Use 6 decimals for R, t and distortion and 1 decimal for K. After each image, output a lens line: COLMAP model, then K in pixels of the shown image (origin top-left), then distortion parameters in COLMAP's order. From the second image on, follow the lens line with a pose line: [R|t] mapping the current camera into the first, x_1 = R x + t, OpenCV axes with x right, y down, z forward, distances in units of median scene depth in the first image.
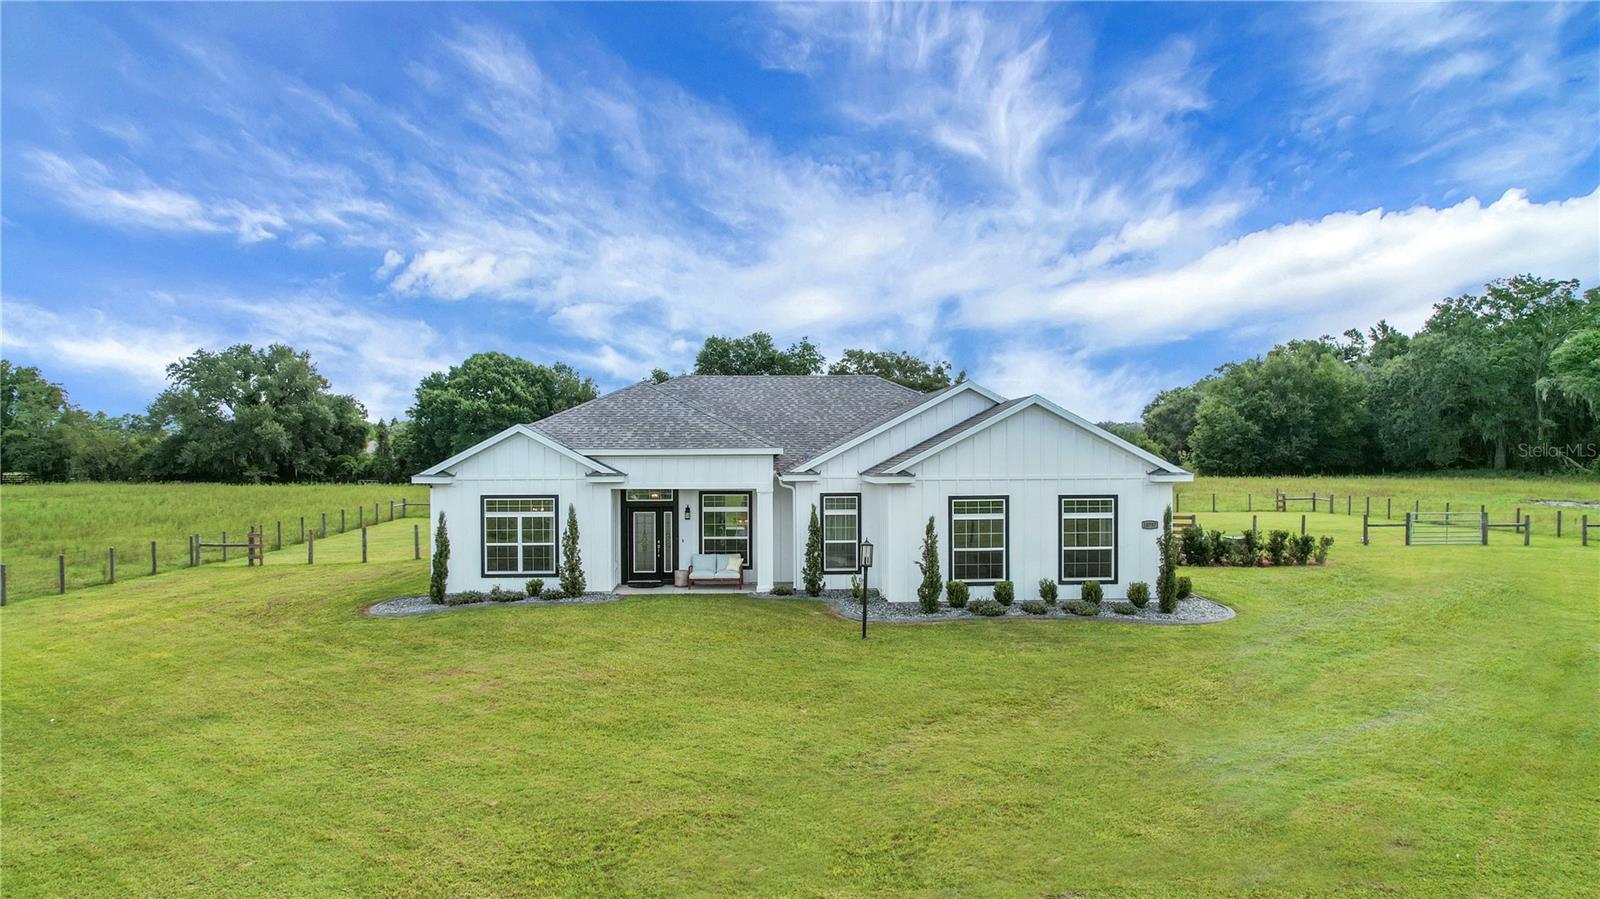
lens RADIAL K [[1021.0, 0, 797.2], [0, 1021.0, 459.2], [0, 0, 1]] dist [-0.074057, 0.068792]
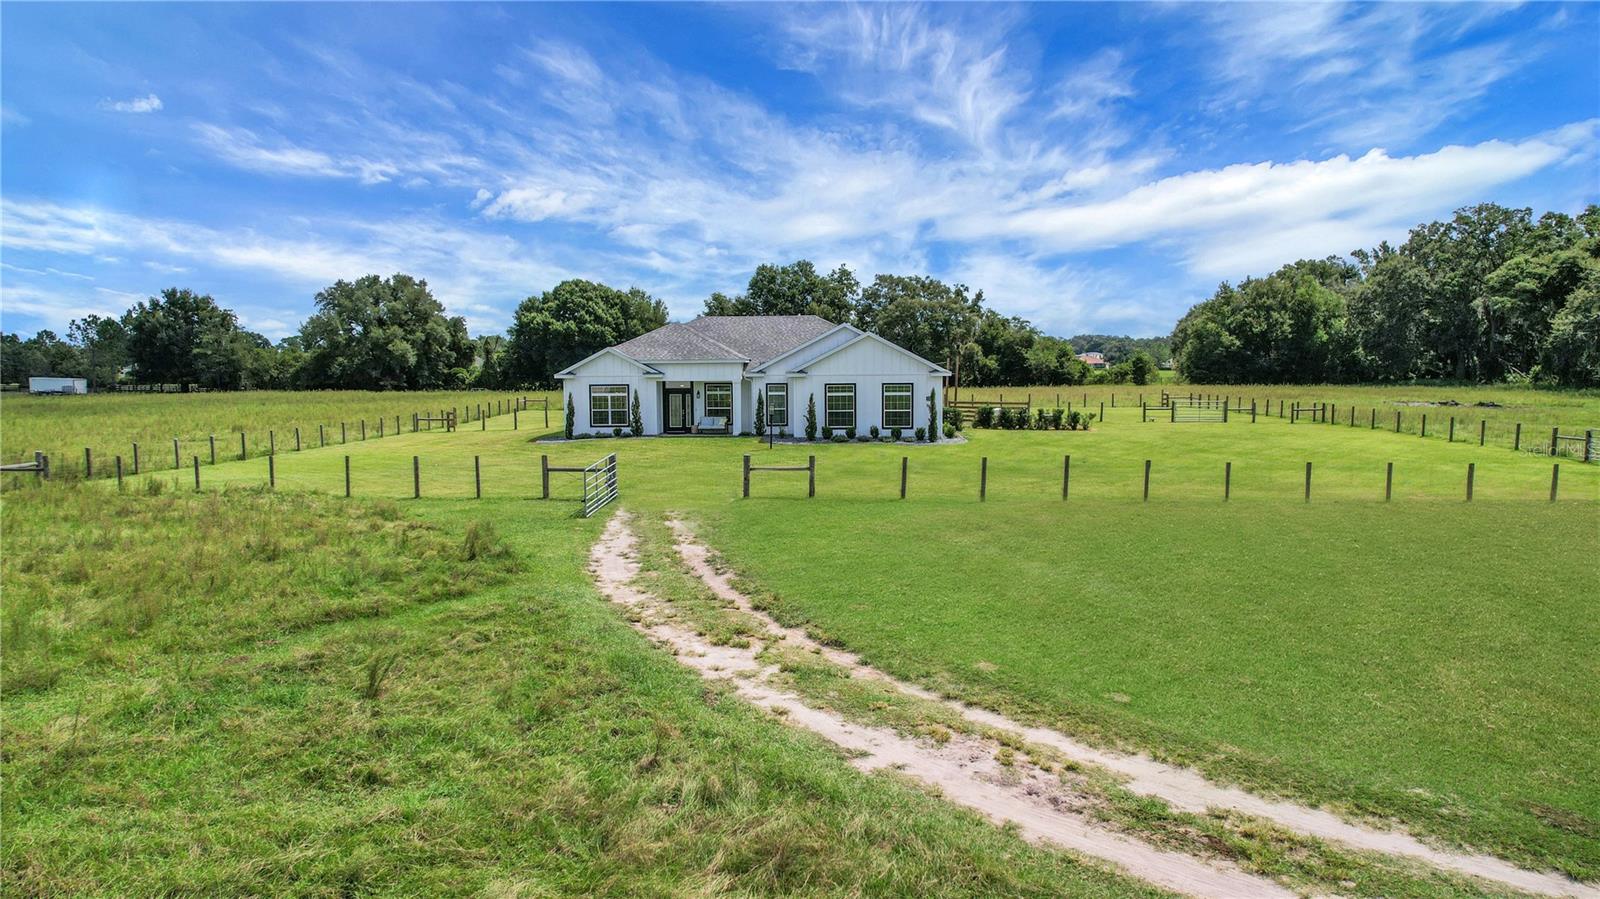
lens RADIAL K [[1021.0, 0, 797.2], [0, 1021.0, 459.2], [0, 0, 1]] dist [-0.074057, 0.068792]
pose [[0.997194, 0.004482, -0.074729, 0.148079], [0.001902, 0.996367, 0.085143, 0.008628], [0.074839, -0.085046, 0.993562, -0.589320]]
